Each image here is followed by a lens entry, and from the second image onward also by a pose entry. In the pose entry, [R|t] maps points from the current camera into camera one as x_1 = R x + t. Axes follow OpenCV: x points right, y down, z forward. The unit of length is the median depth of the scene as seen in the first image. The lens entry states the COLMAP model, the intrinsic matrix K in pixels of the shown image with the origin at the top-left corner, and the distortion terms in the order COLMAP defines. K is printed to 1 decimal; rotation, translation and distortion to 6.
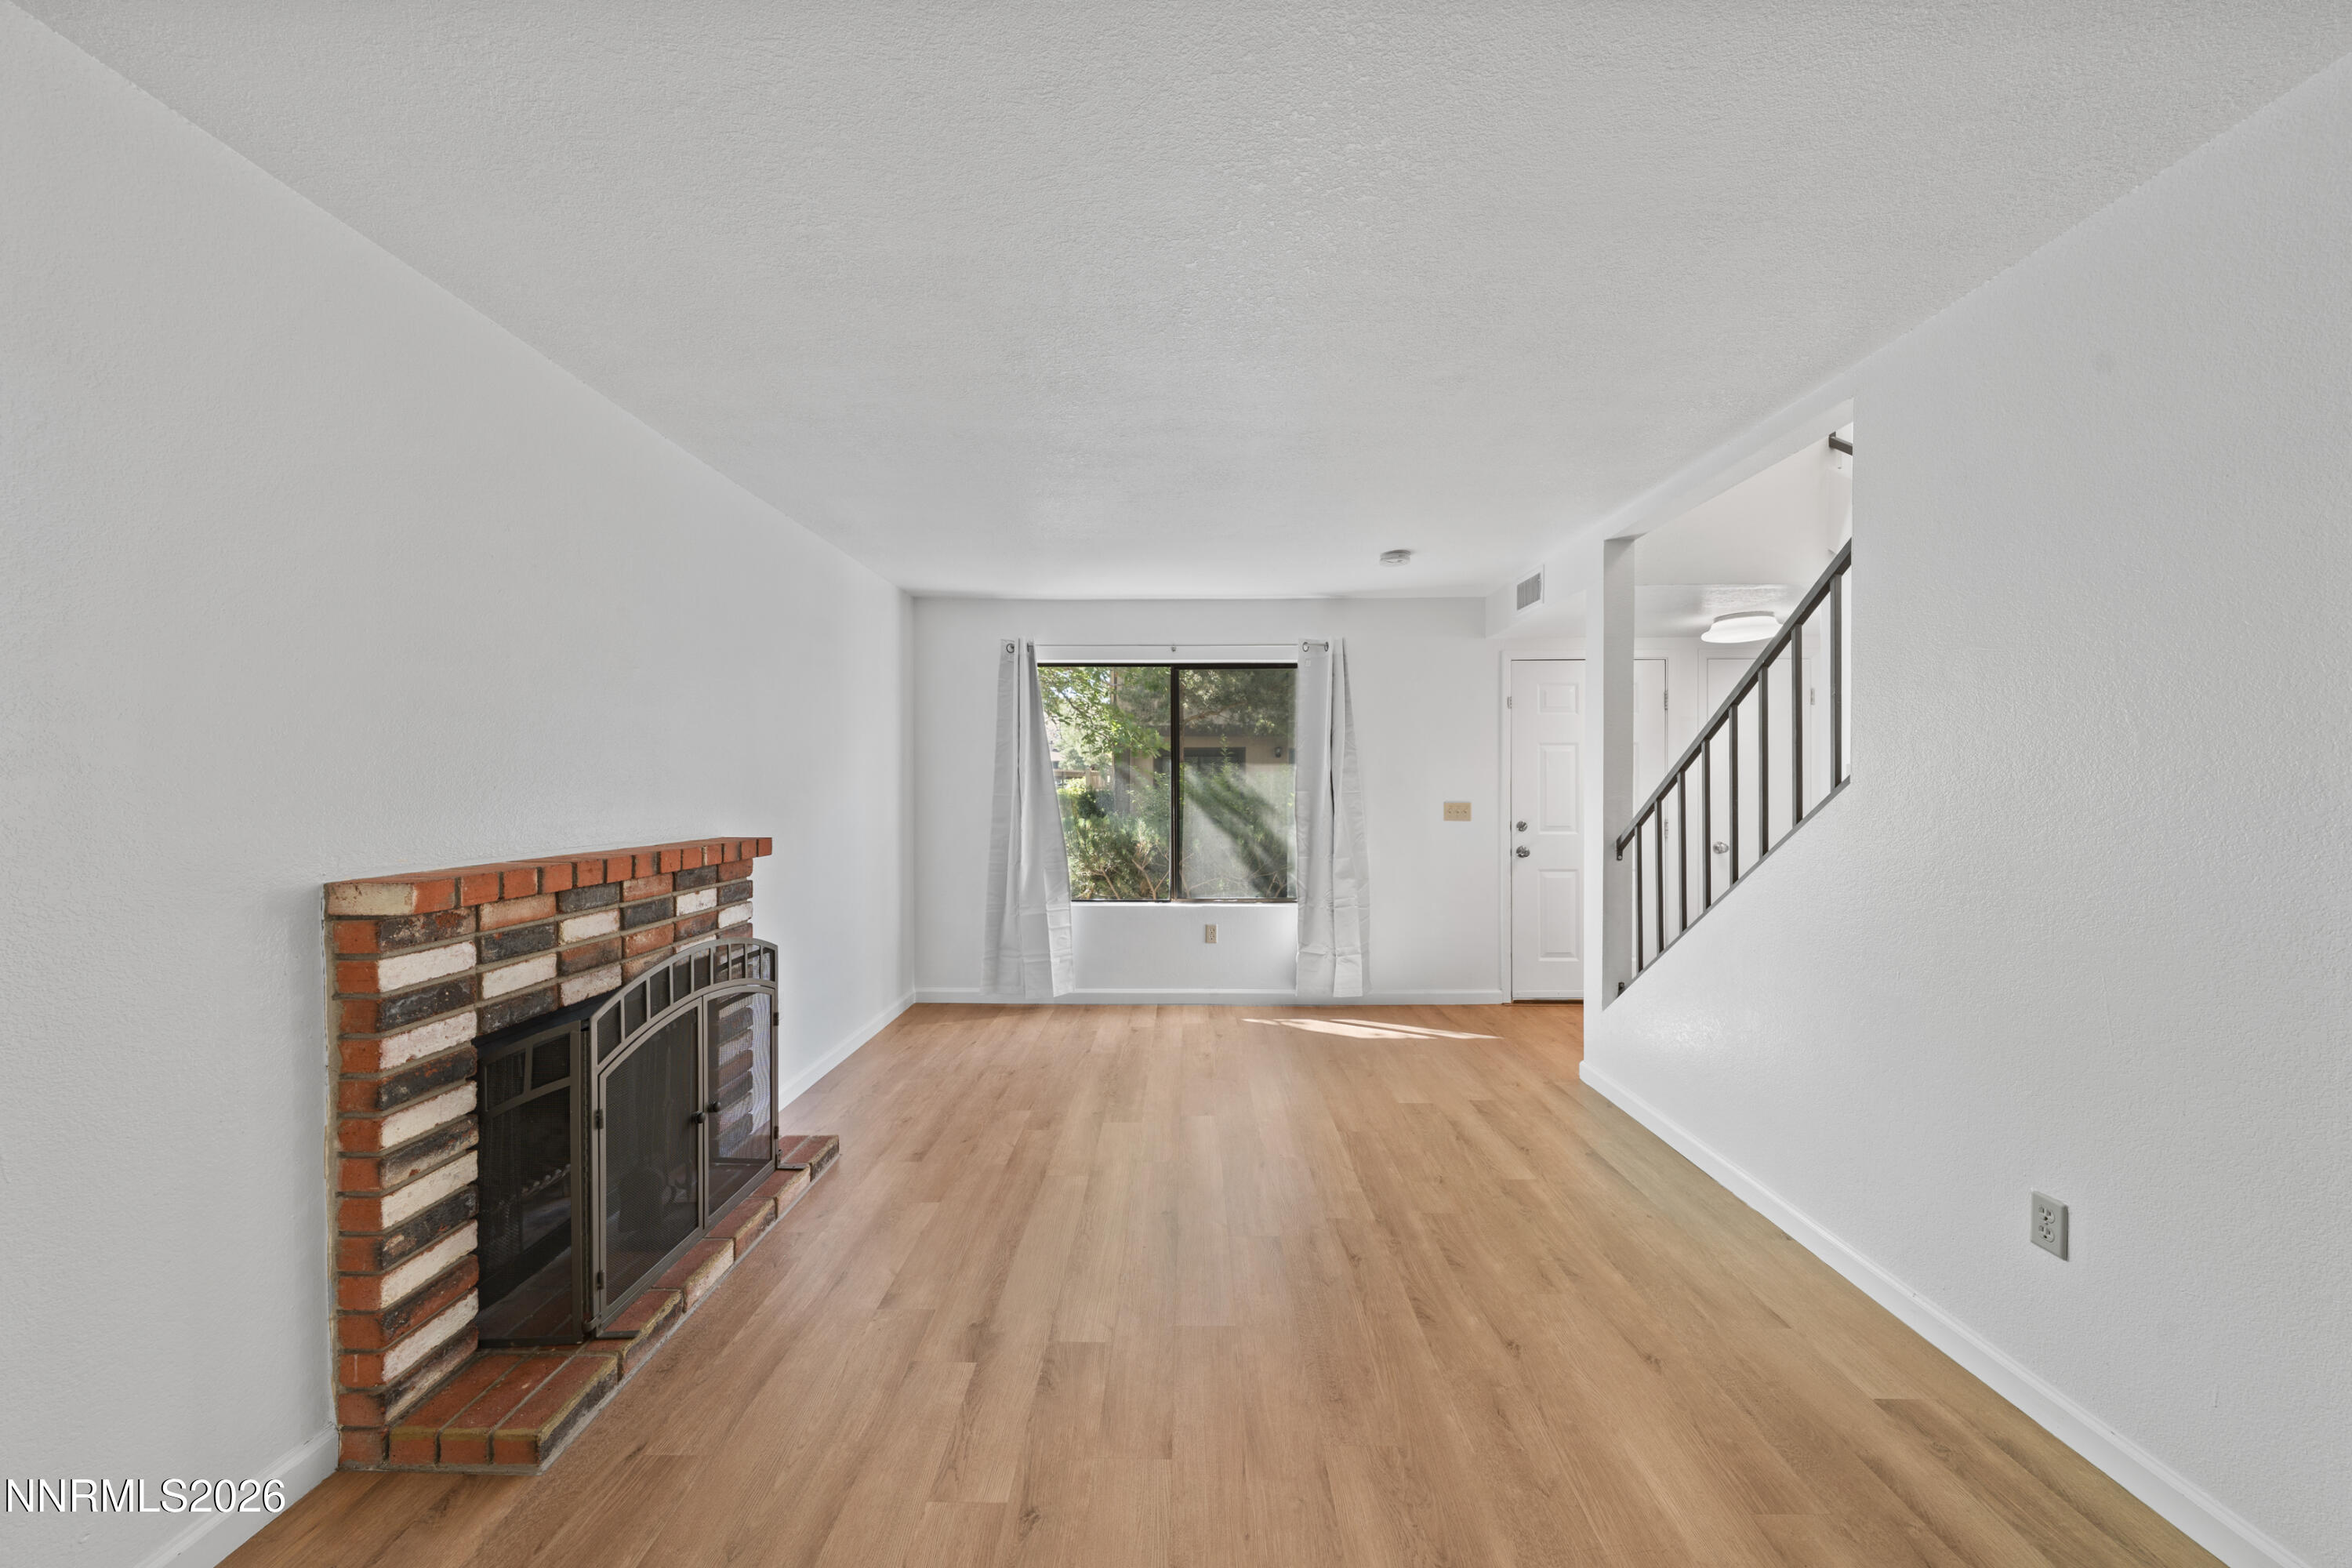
lens RADIAL K [[794.4, 0, 1176.9], [0, 794.4, 785.4], [0, 0, 1]] dist [-0.000402, -0.000277]
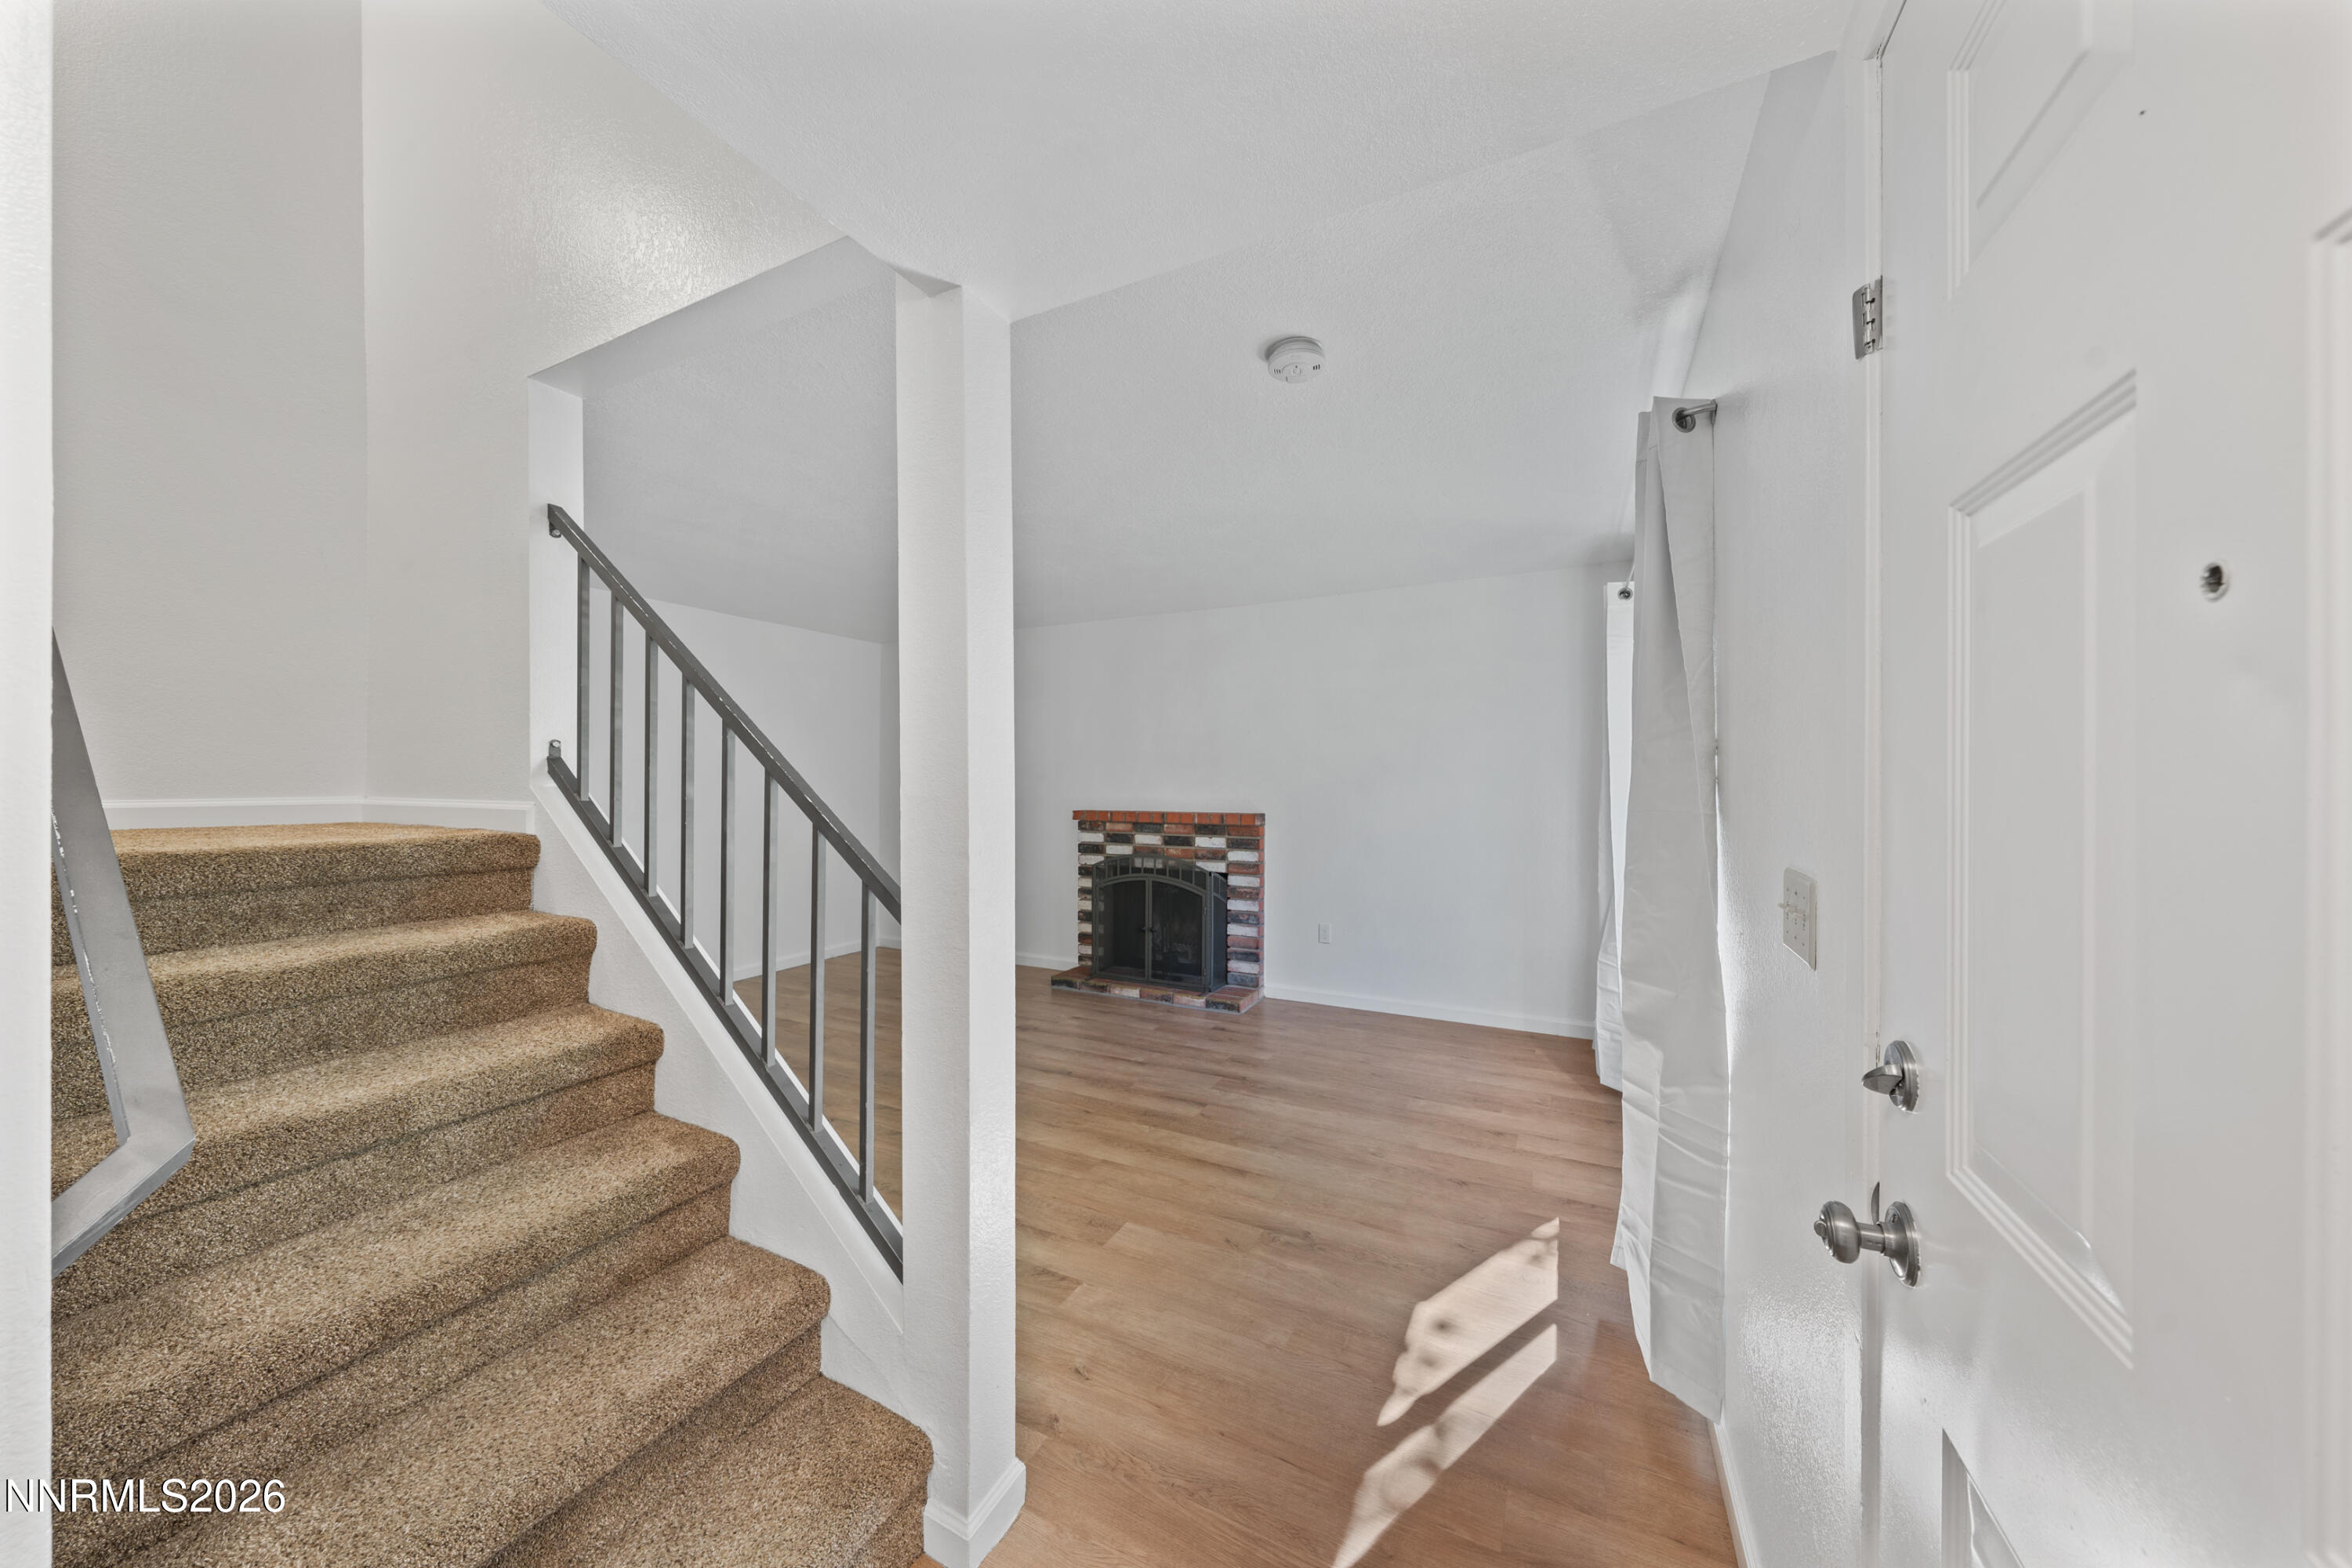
lens RADIAL K [[788.1, 0, 1176.0], [0, 788.1, 784.0], [0, 0, 1]] dist [0.000188, -0.000035]
pose [[-0.435172, 0.005849, -0.900328, 1.045635], [-0.001731, 0.999972, 0.007333, -0.010950], [0.900346, 0.004749, -0.435150, 1.554057]]
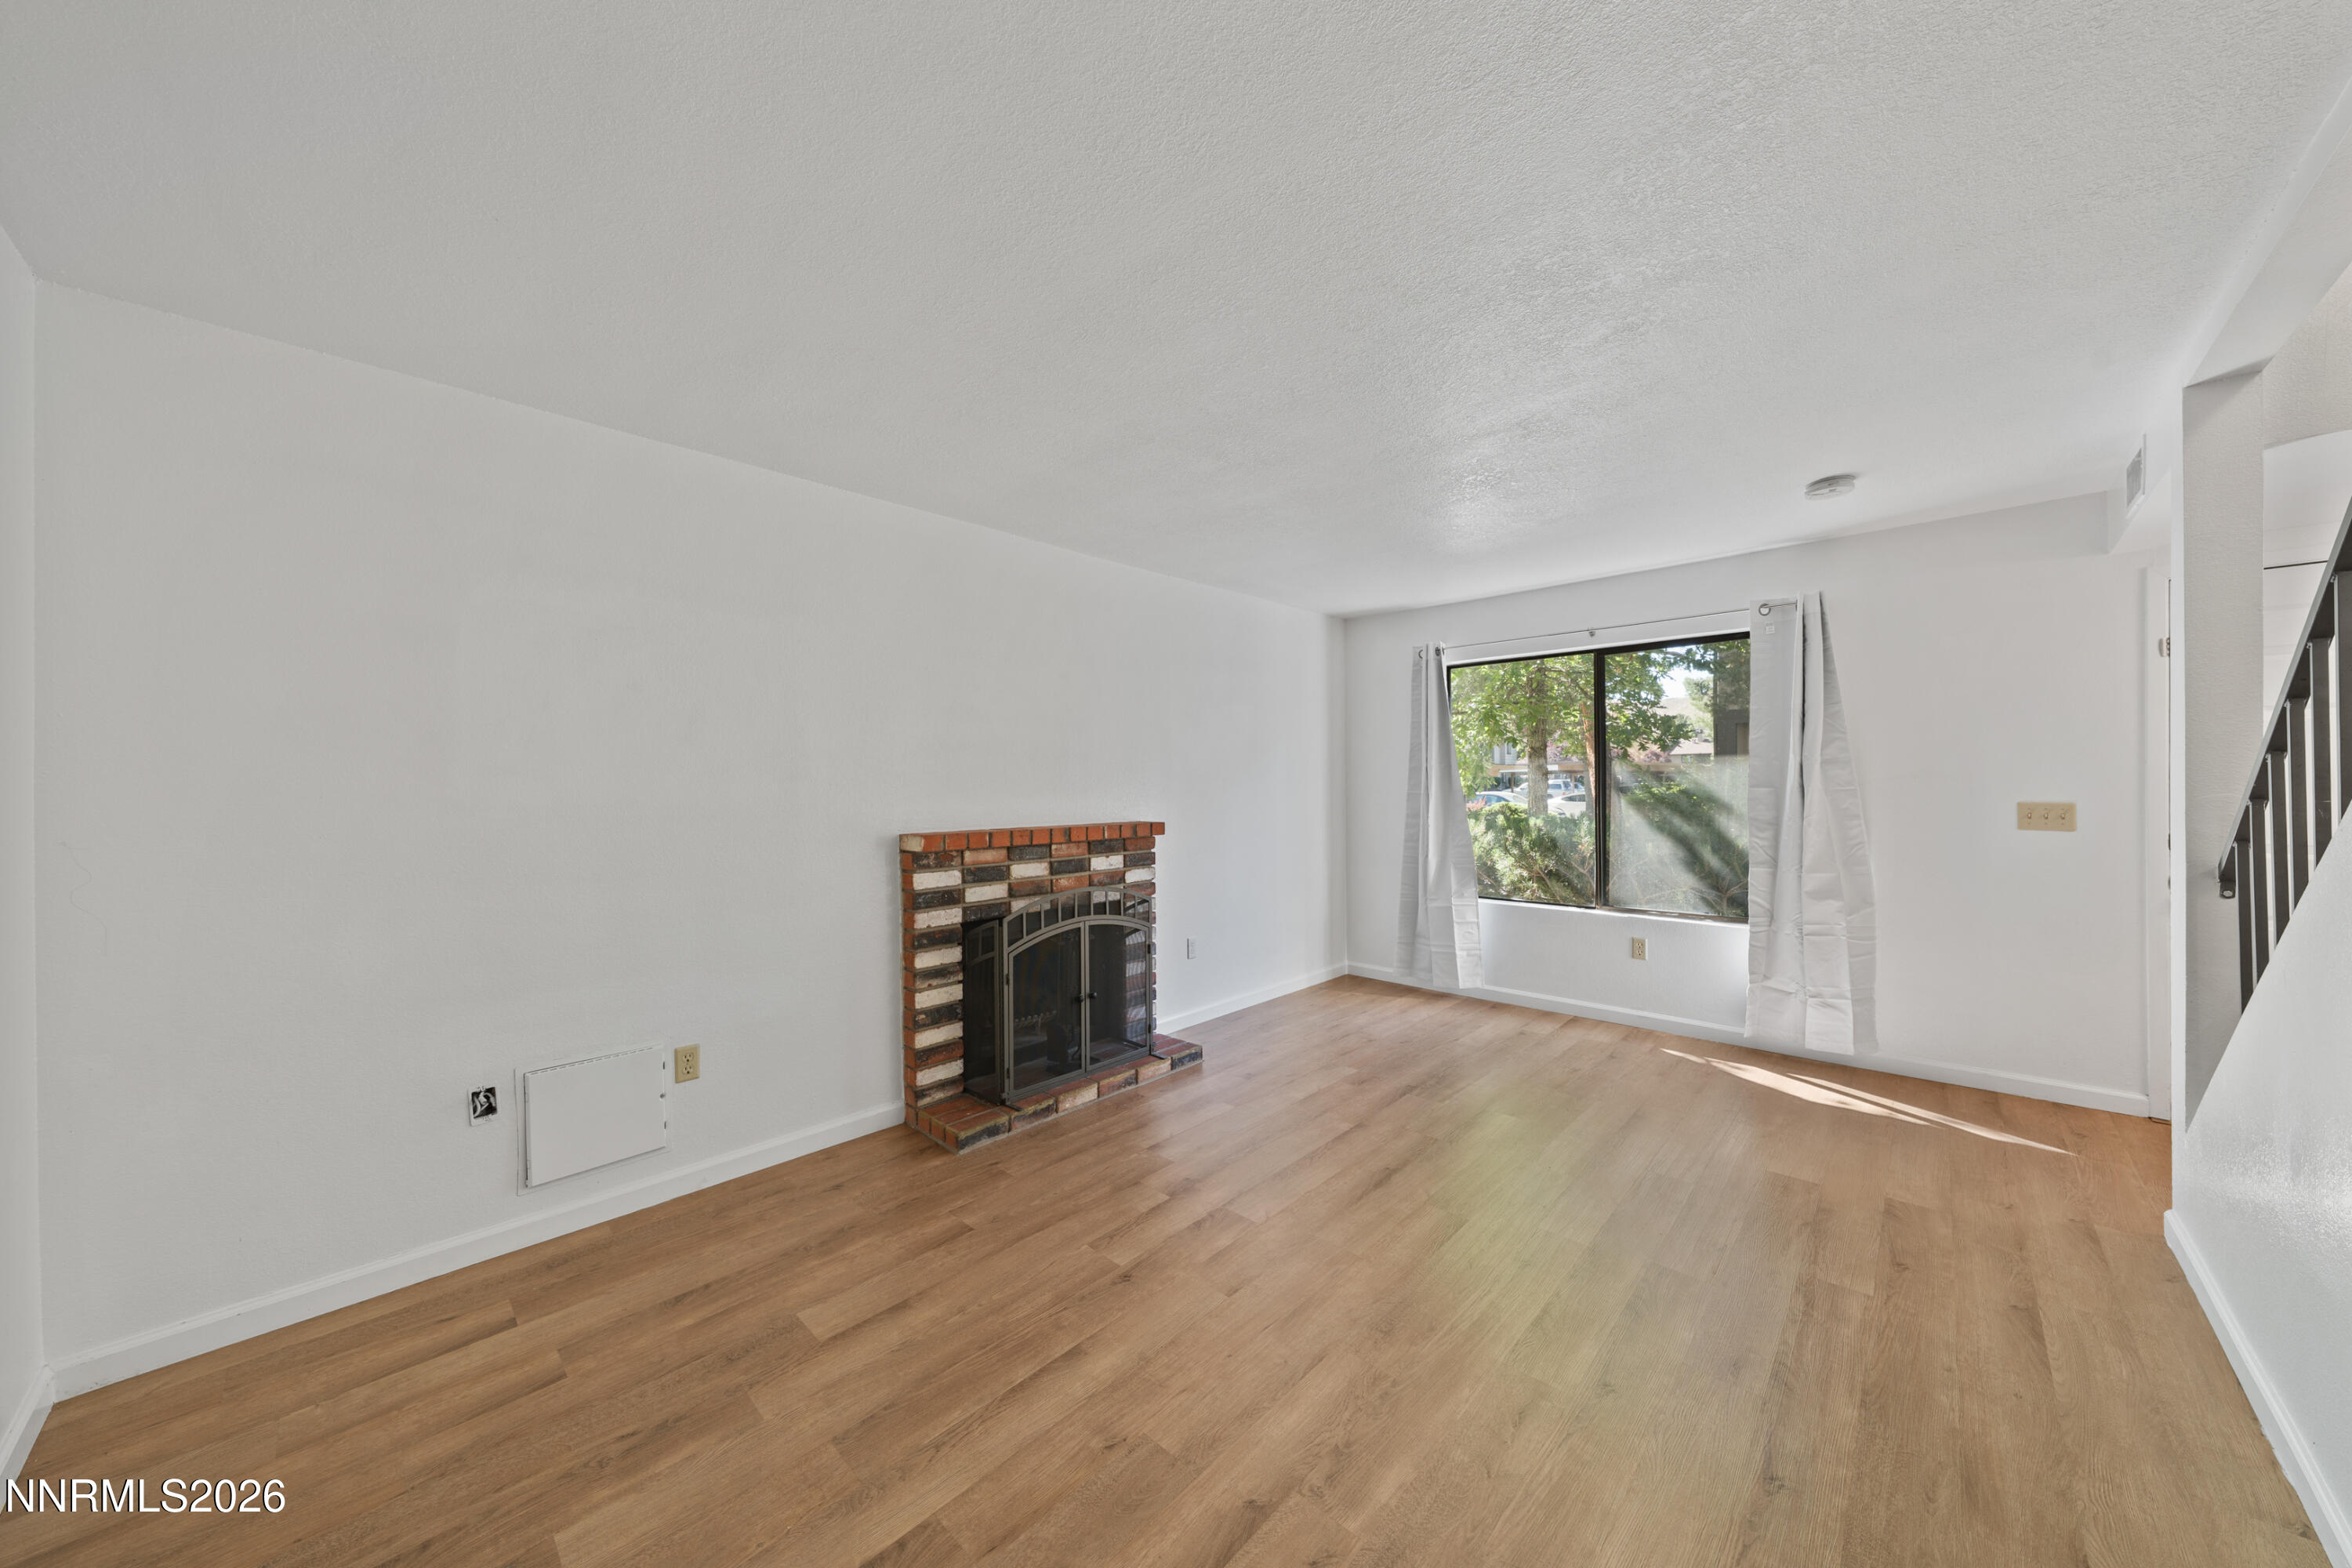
lens RADIAL K [[796.8, 0, 1176.0], [0, 796.8, 784.0], [0, 0, 1]] dist [0.000440, -0.000198]
pose [[0.733018, -0.006357, -0.680179, 0.451222], [0.006829, 0.999975, -0.001987, 0.001479], [0.680175, -0.003189, 0.733043, -0.011628]]
